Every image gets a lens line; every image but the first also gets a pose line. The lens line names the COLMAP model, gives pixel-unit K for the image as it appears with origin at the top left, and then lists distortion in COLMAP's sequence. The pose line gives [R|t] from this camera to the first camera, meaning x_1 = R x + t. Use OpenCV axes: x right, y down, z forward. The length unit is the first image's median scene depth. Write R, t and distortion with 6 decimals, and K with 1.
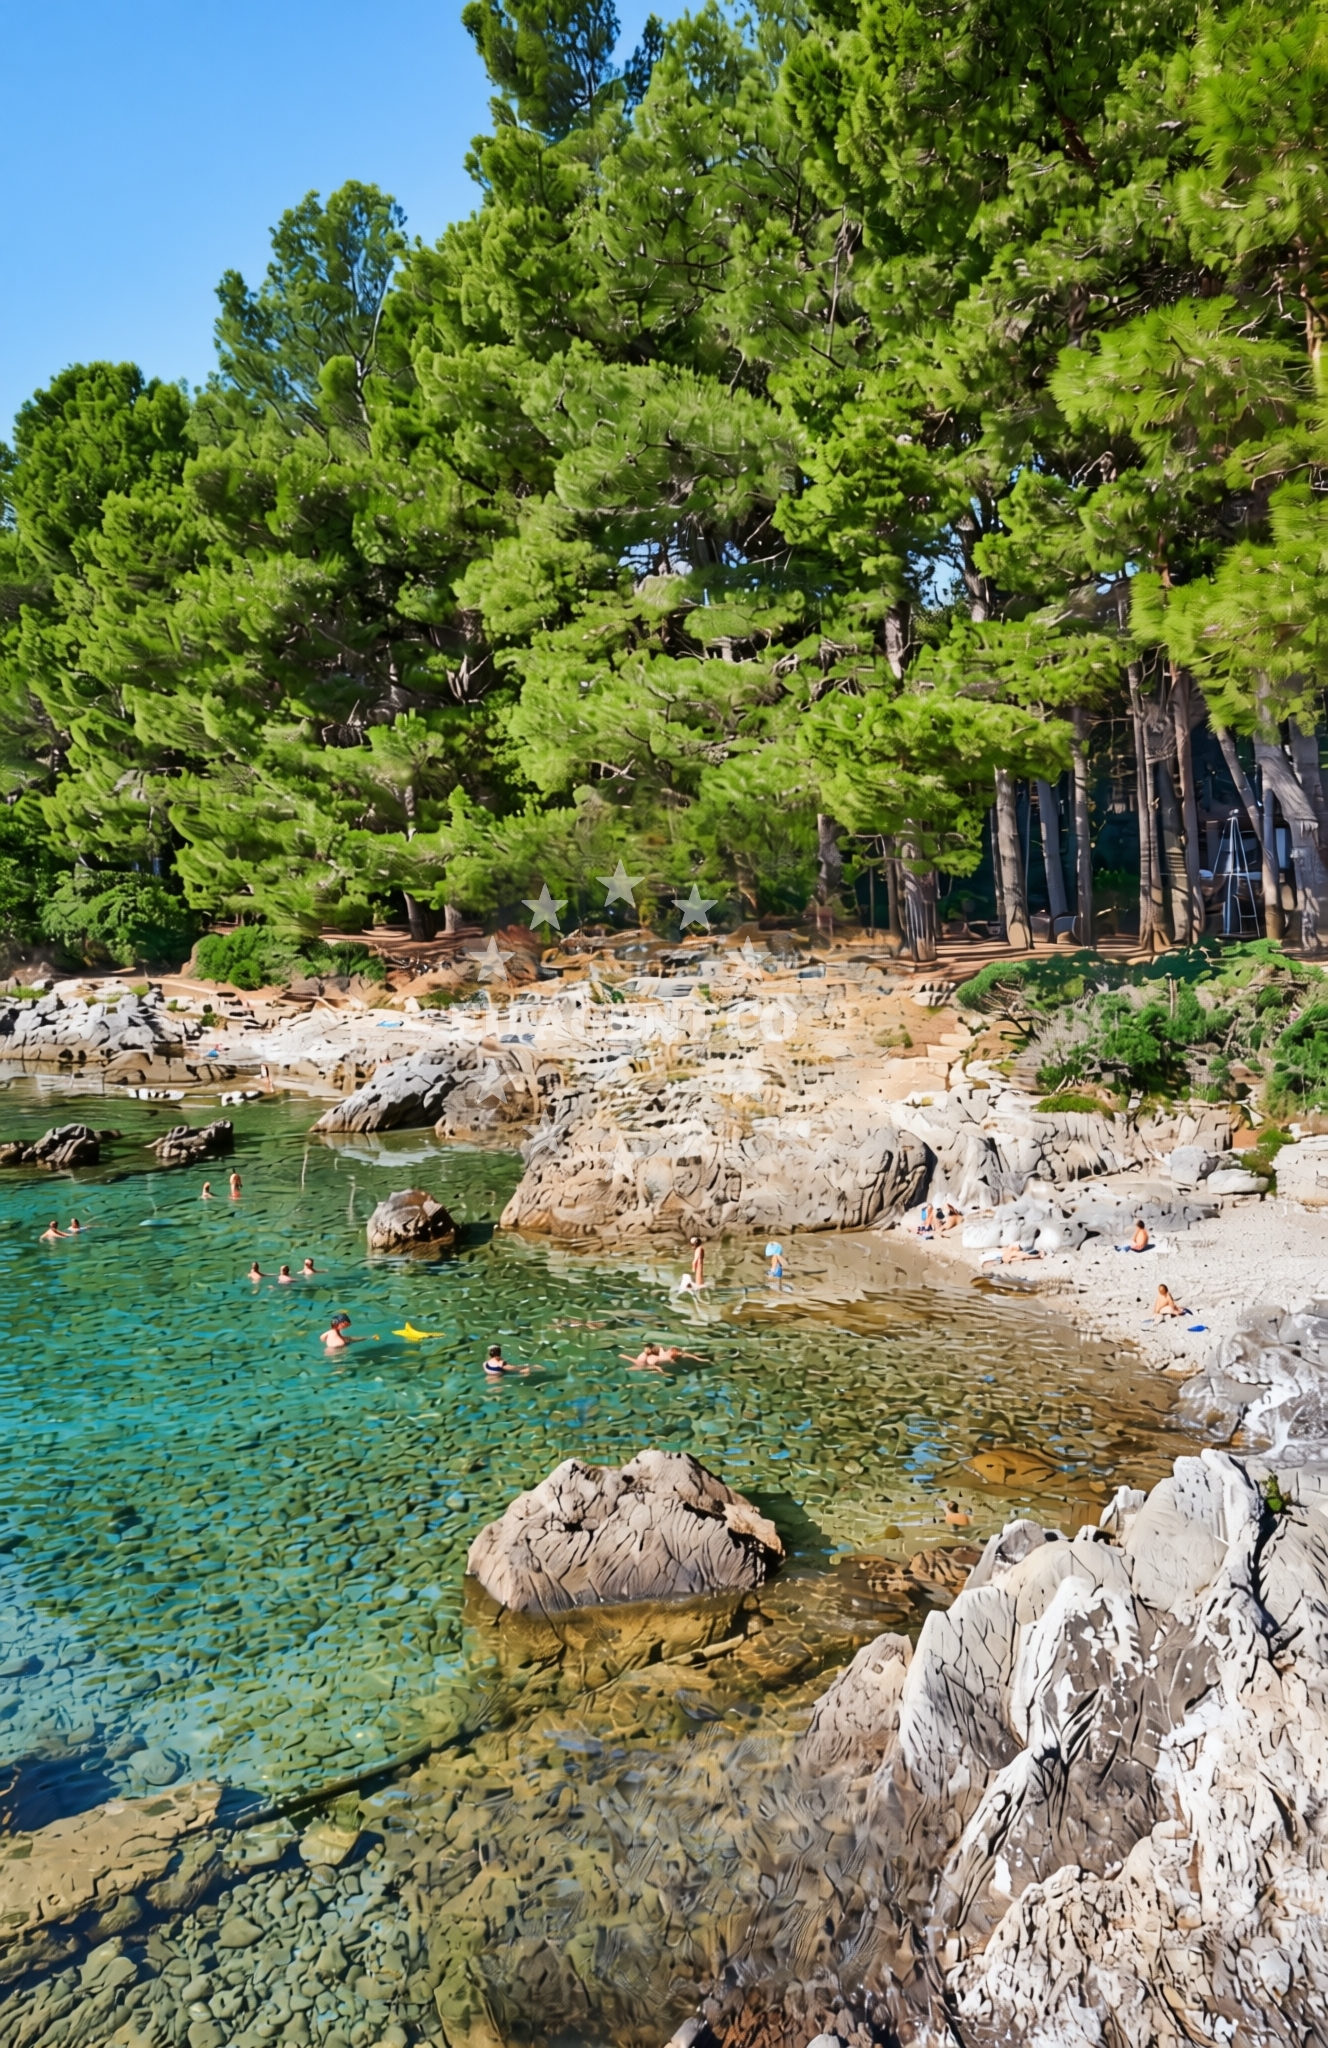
lens RADIAL K [[1496.7, 0, 664.0], [0, 1496.7, 1024.0], [0, 0, 1]] dist [-0.145283, 0.000565]
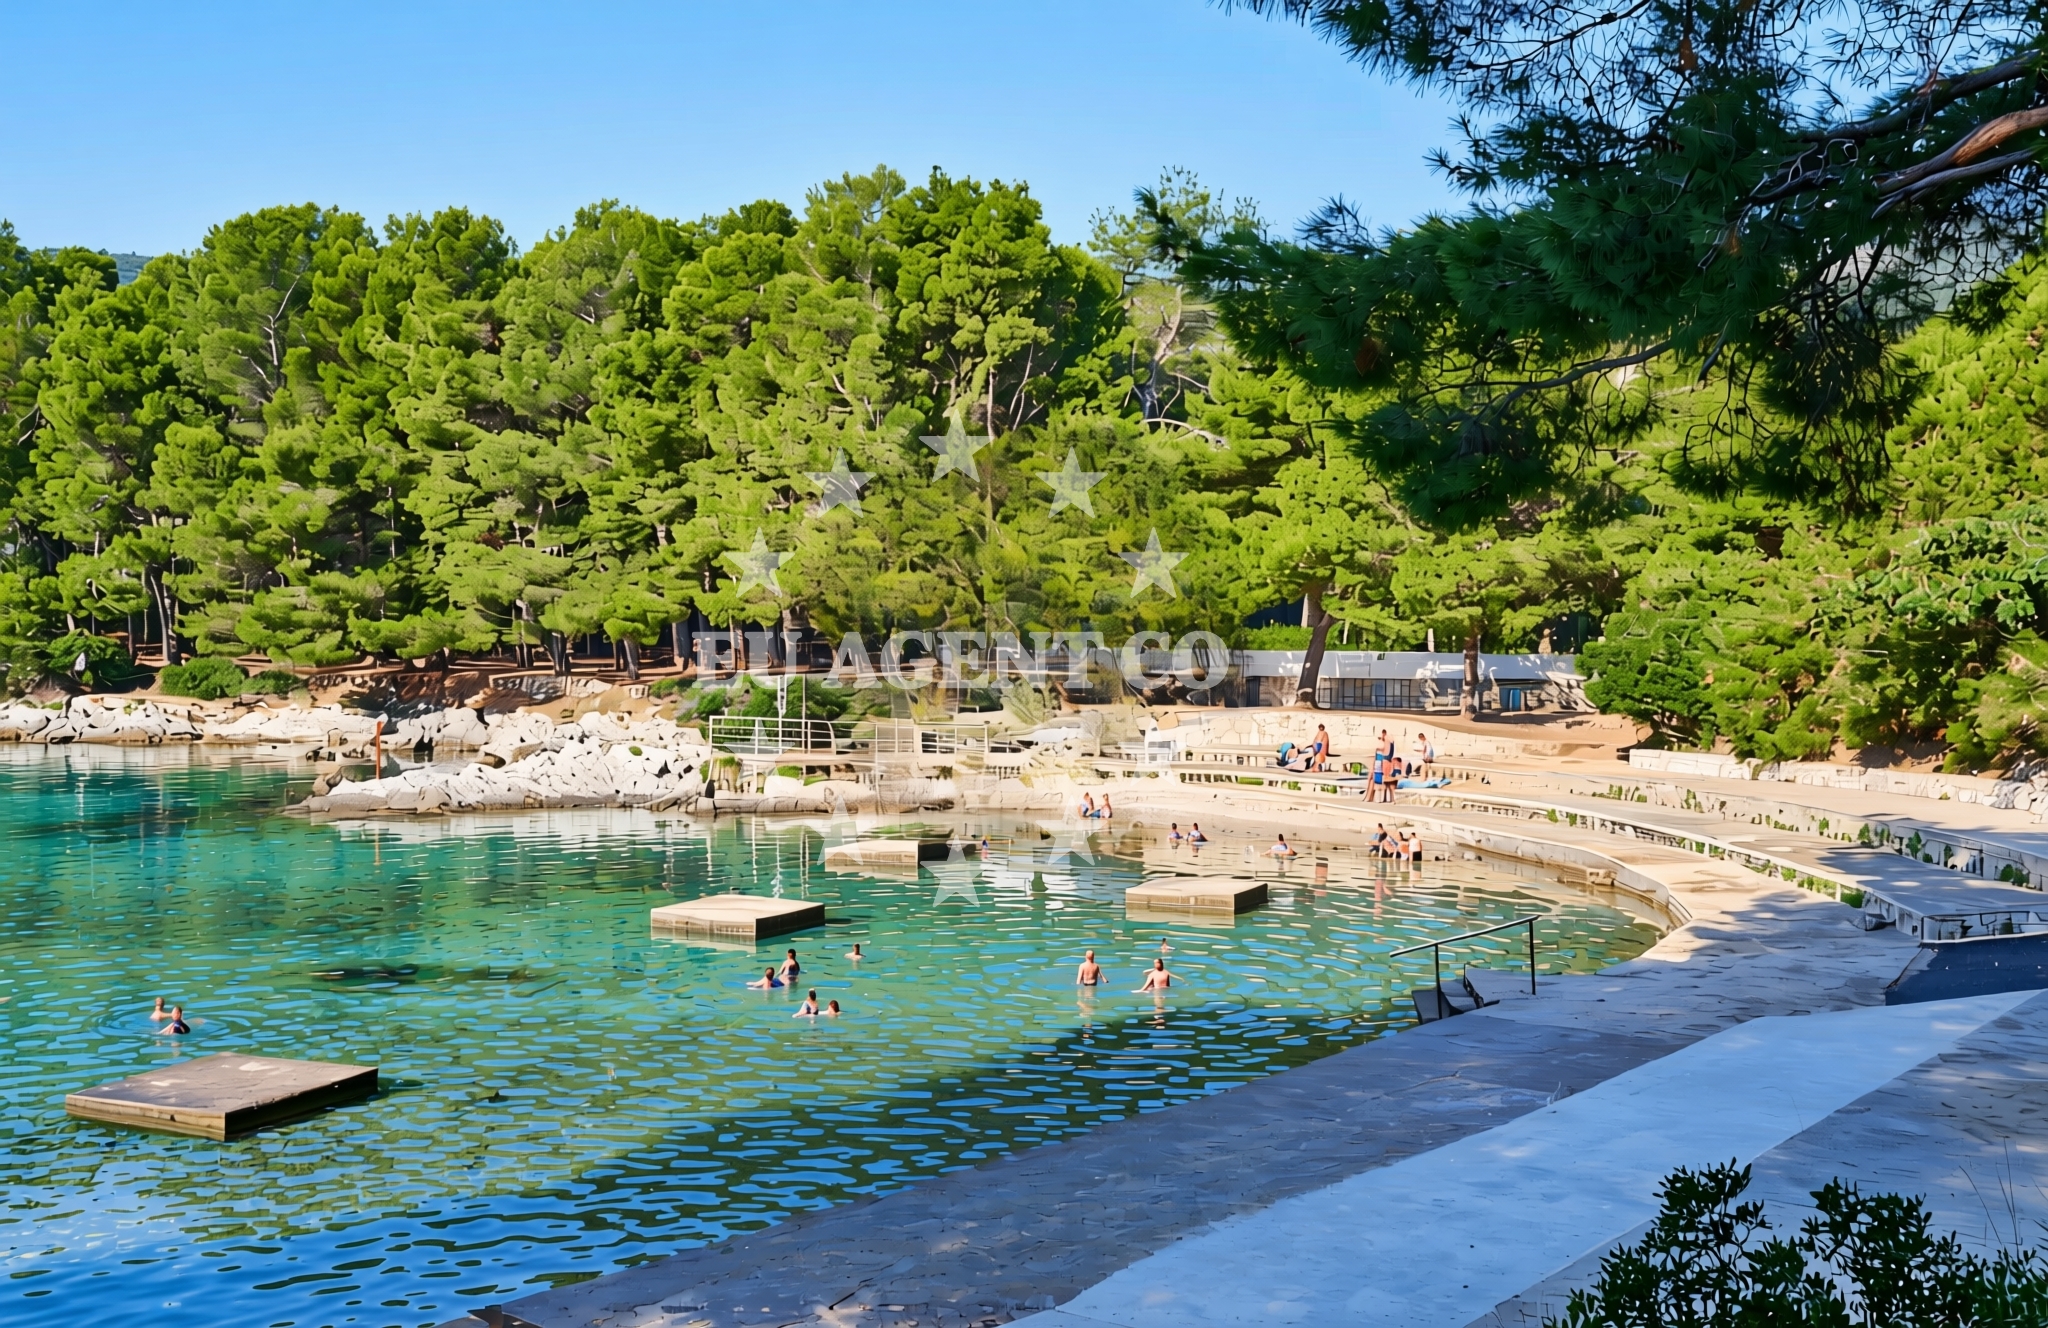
lens RADIAL K [[1775.7, 0, 1024.0], [0, 1775.7, 664.0], [0, 0, 1]] dist [0.068421, -0.002117]
pose [[0.917418, -0.010365, 0.397790, -0.341040], [0.030497, 0.998552, -0.044317, 0.070851], [-0.396754, 0.052789, 0.916406, -1.633065]]
